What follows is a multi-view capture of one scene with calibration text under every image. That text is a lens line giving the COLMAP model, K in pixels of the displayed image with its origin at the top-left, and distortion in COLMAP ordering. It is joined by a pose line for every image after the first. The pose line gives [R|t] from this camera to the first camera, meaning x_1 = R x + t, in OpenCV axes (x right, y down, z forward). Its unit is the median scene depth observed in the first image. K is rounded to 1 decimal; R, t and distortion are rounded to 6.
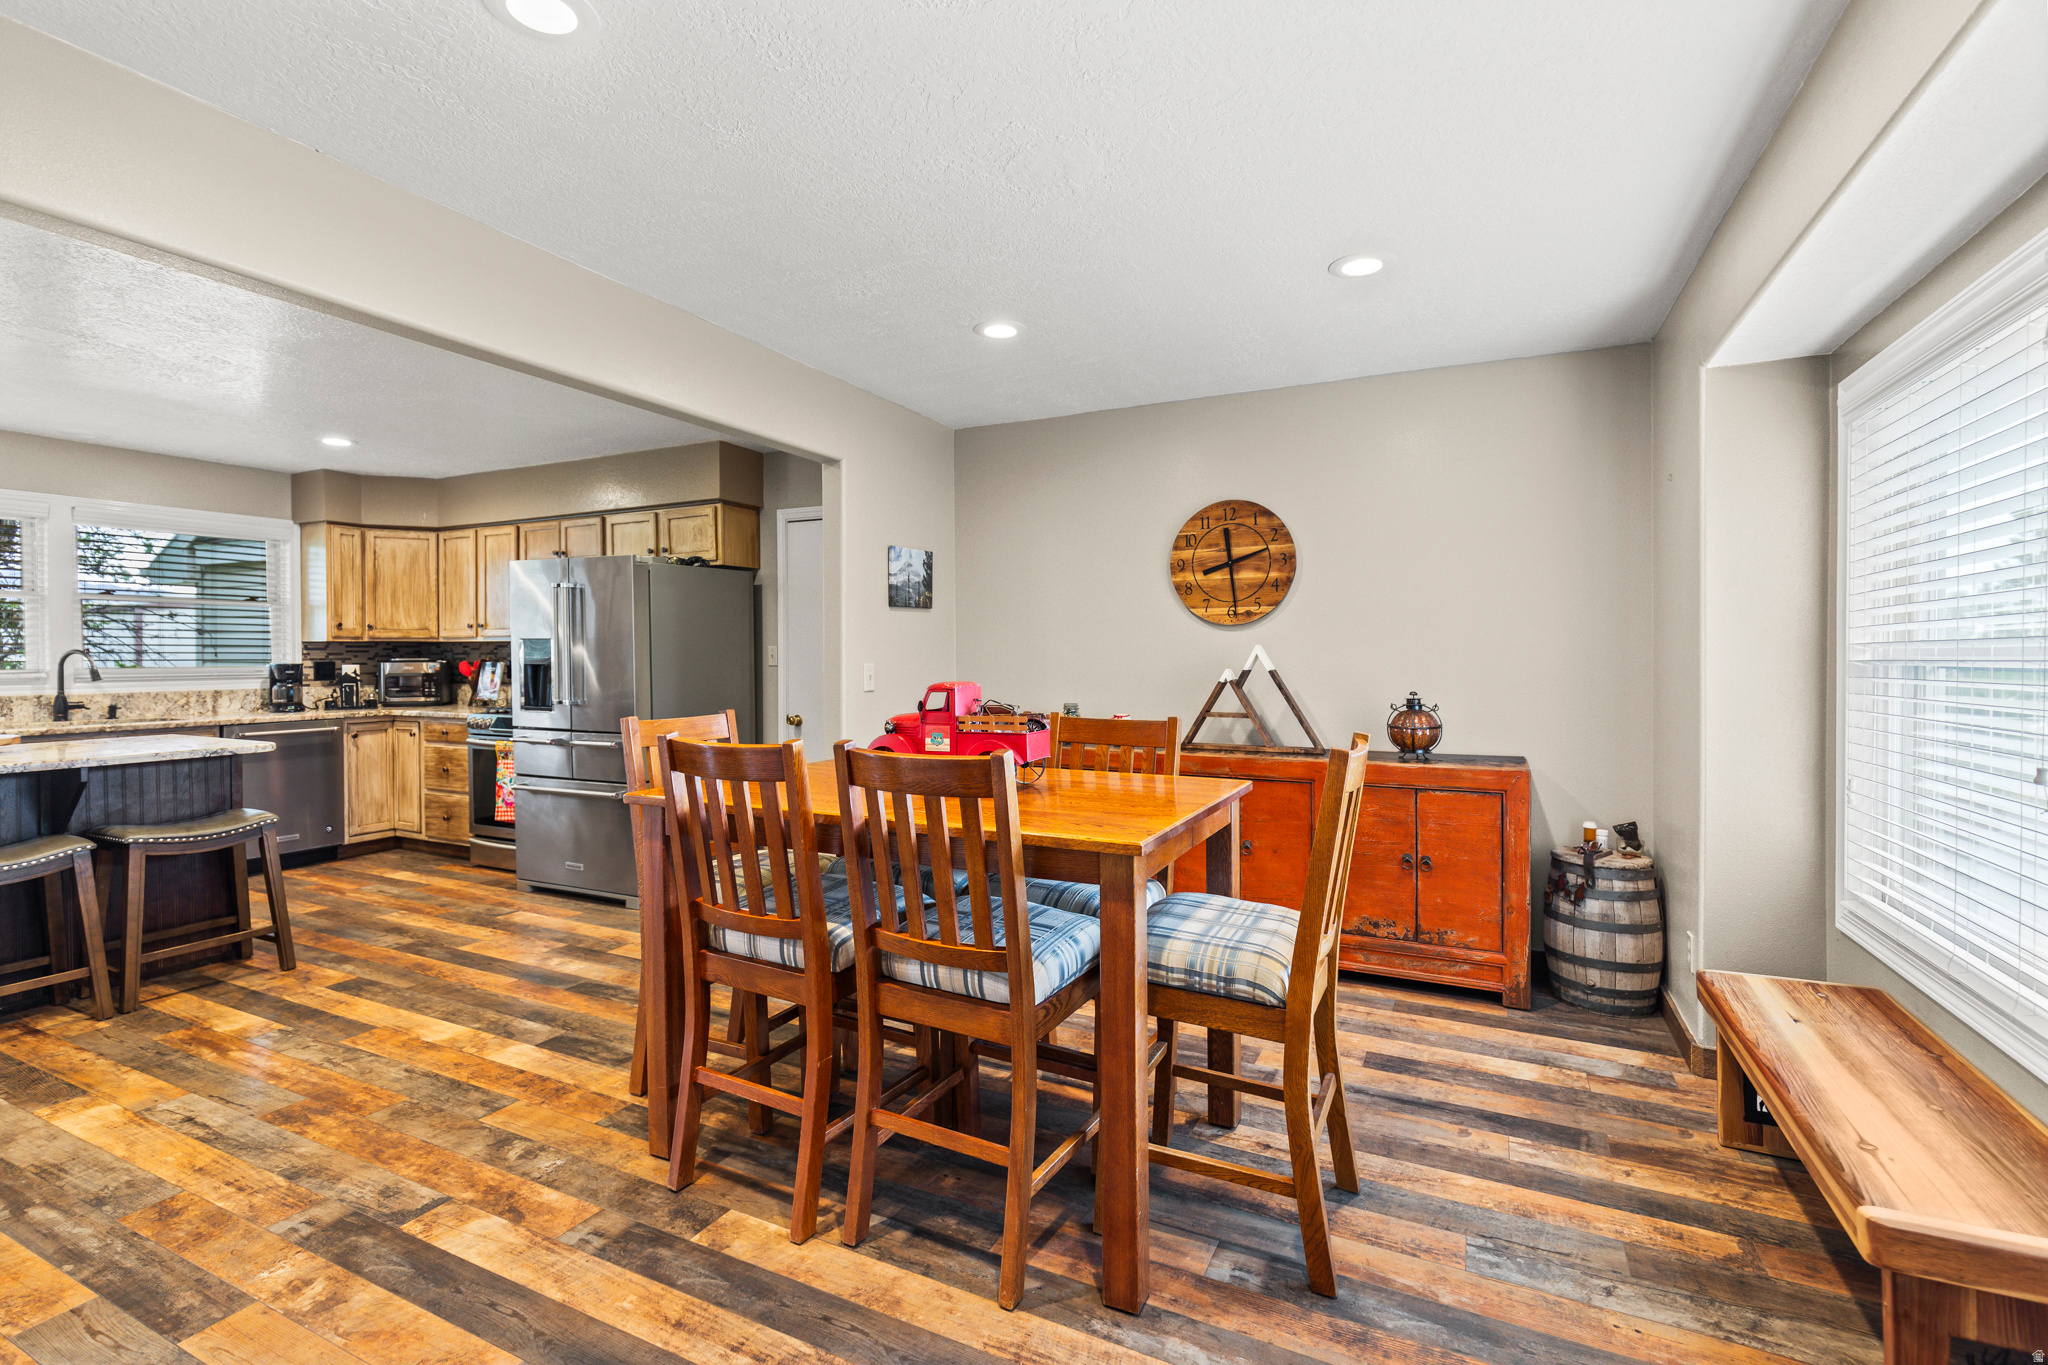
lens RADIAL K [[926.3, 0, 1024.0], [0, 926.3, 660.1], [0, 0, 1]] dist [0.009323, -0.002236]
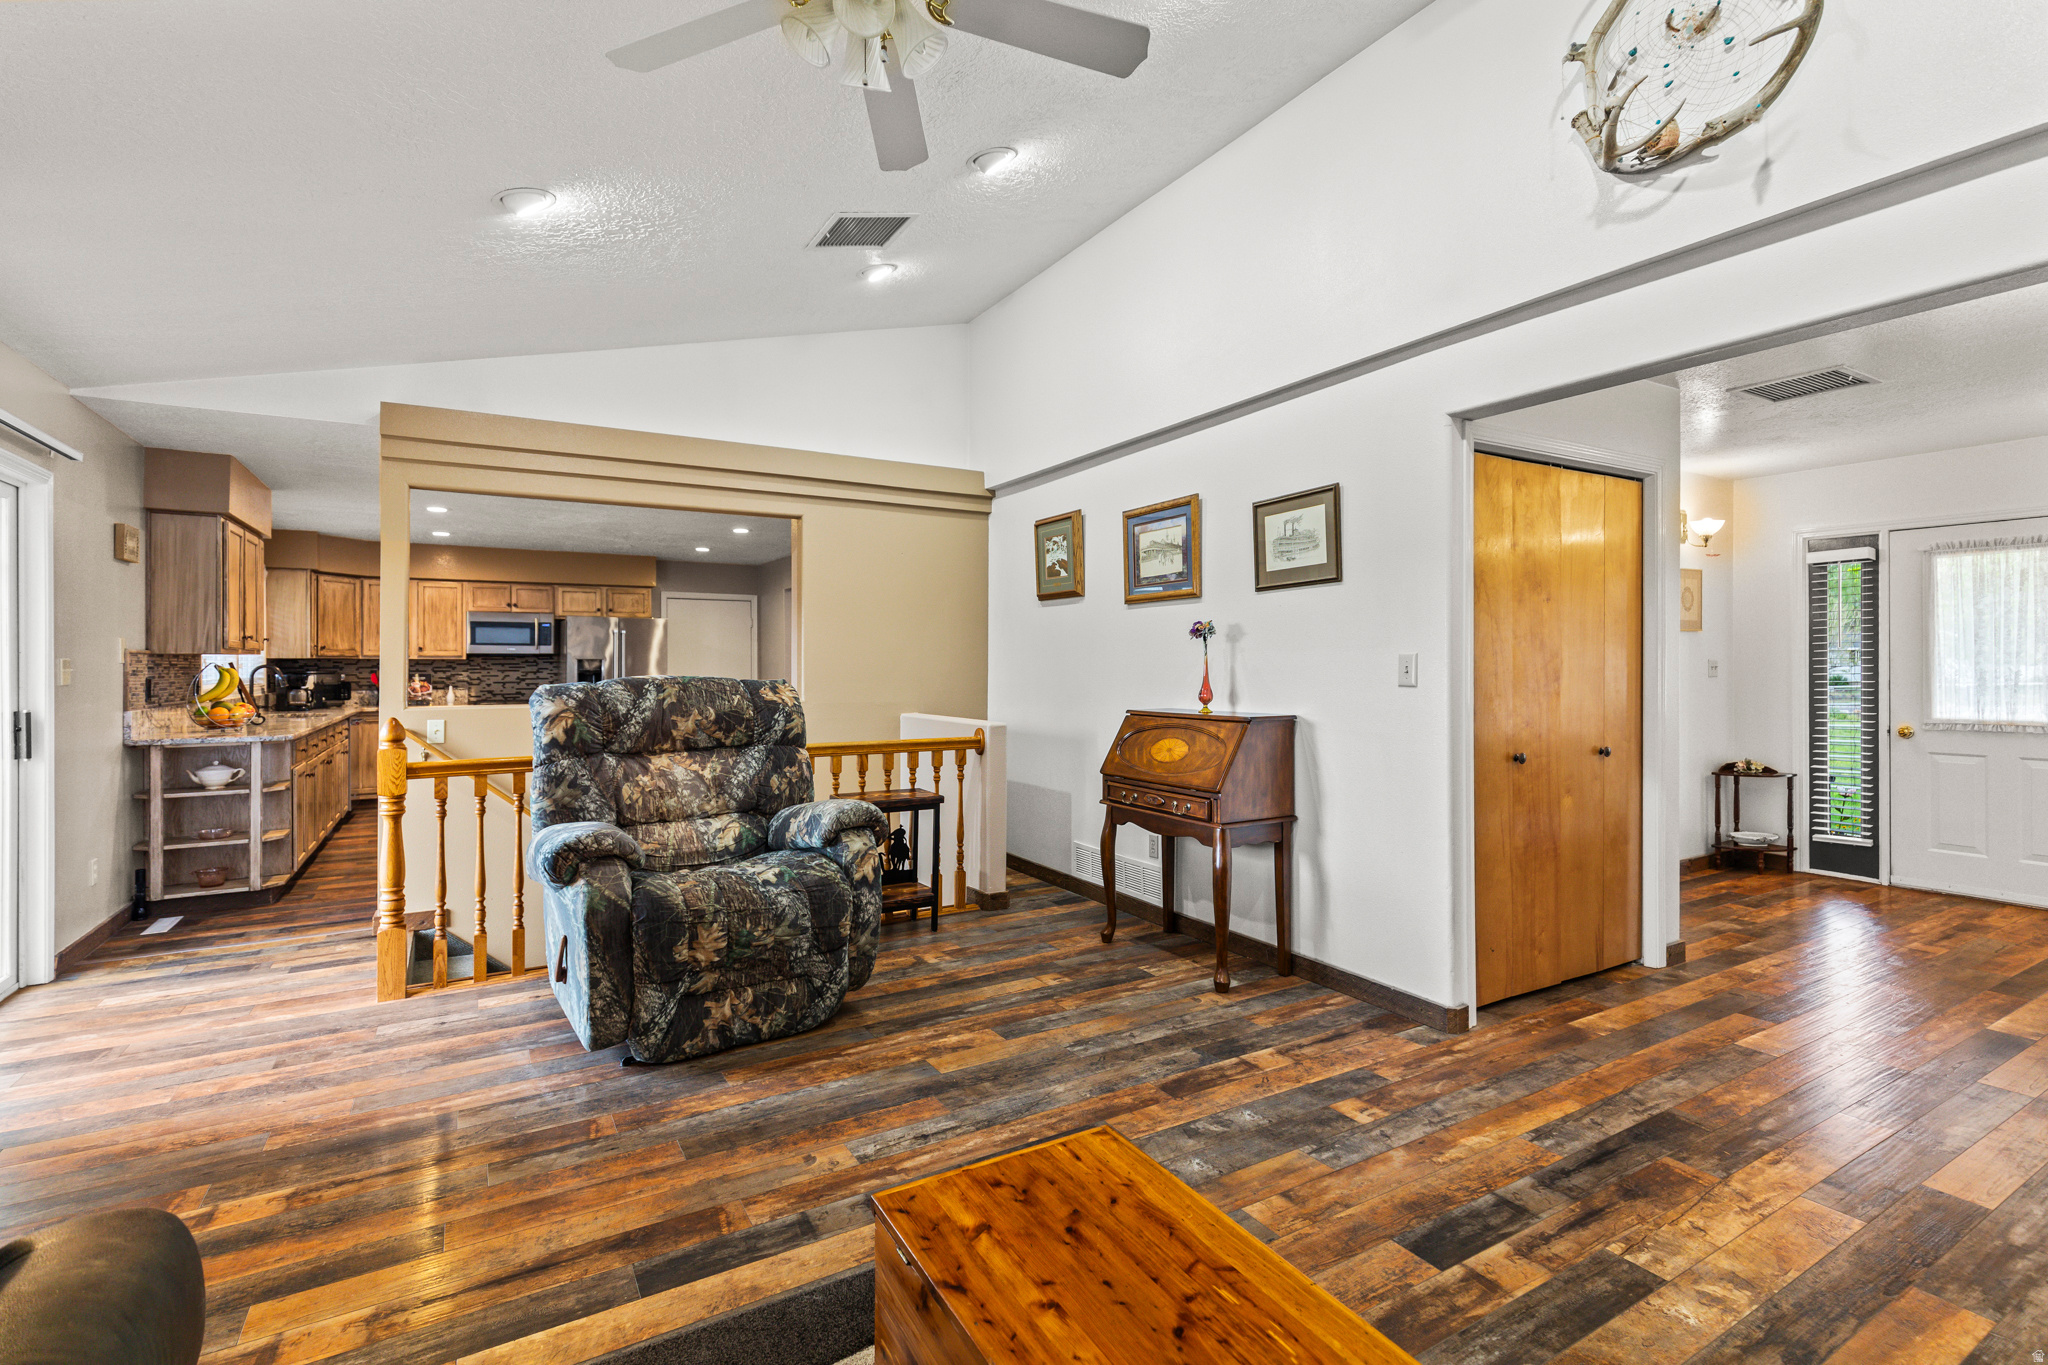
lens RADIAL K [[926.3, 0, 1031.1], [0, 926.3, 669.5], [0, 0, 1]] dist [0.009323, -0.002236]
pose [[0.536839, -0.001526, 0.843683, -2.278419], [0.006316, 0.999978, -0.002210, 0.009741], [-0.843661, 0.006515, 0.536837, -1.038760]]
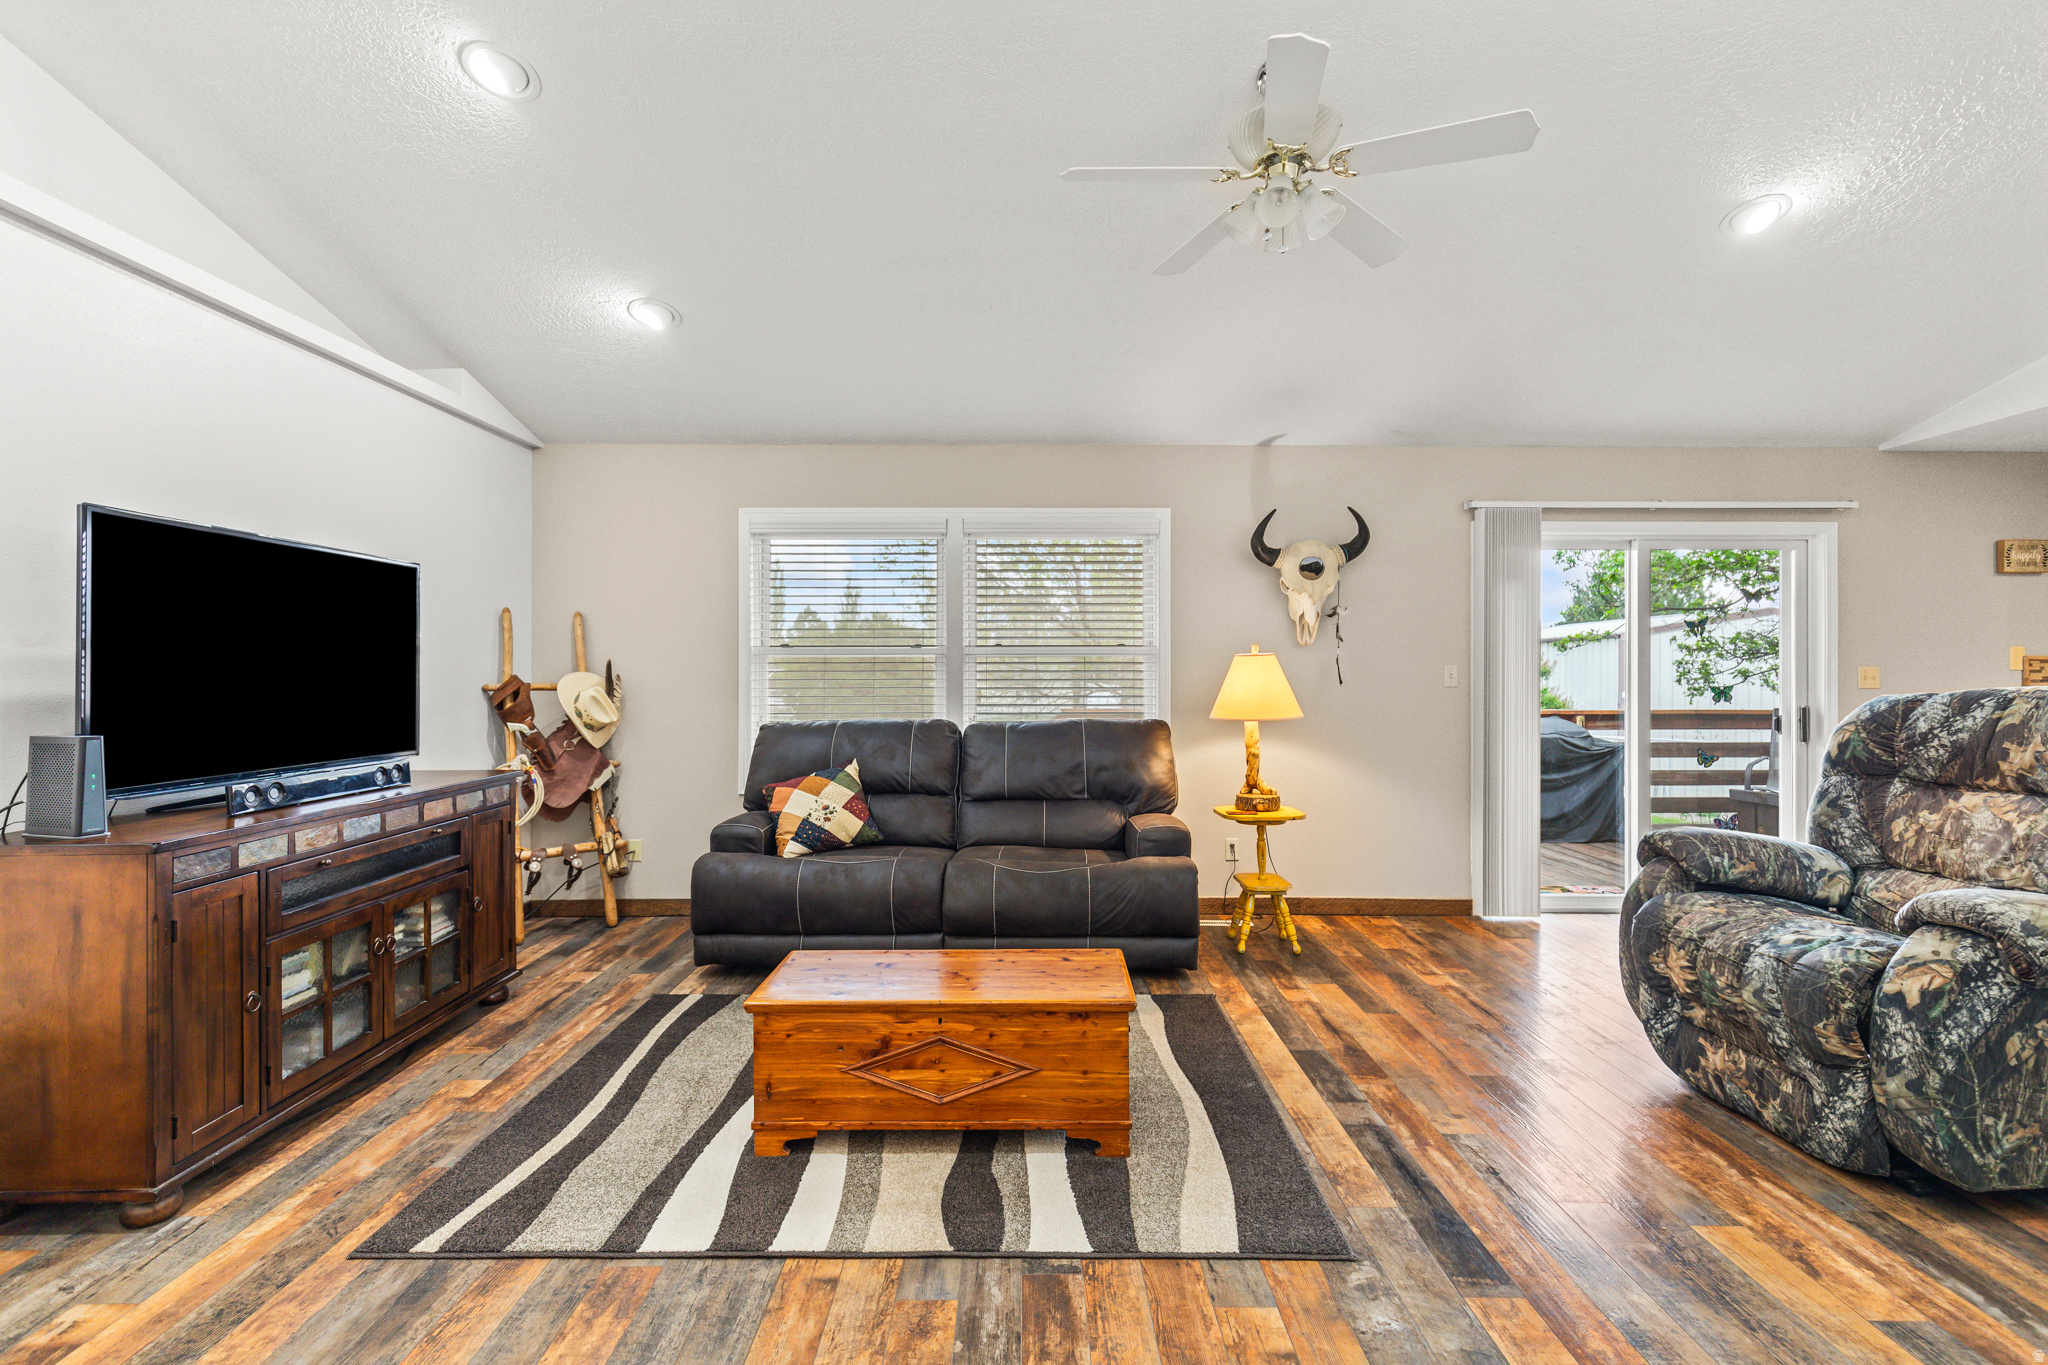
lens RADIAL K [[926.3, 0, 1051.5], [0, 926.3, 679.9], [0, 0, 1]] dist [0.009323, -0.002236]
pose [[0.477903, 0.008226, -0.878374, -1.354199], [-0.007353, 0.999959, 0.005363, 0.007868], [0.878382, 0.003896, 0.477944, -1.179396]]
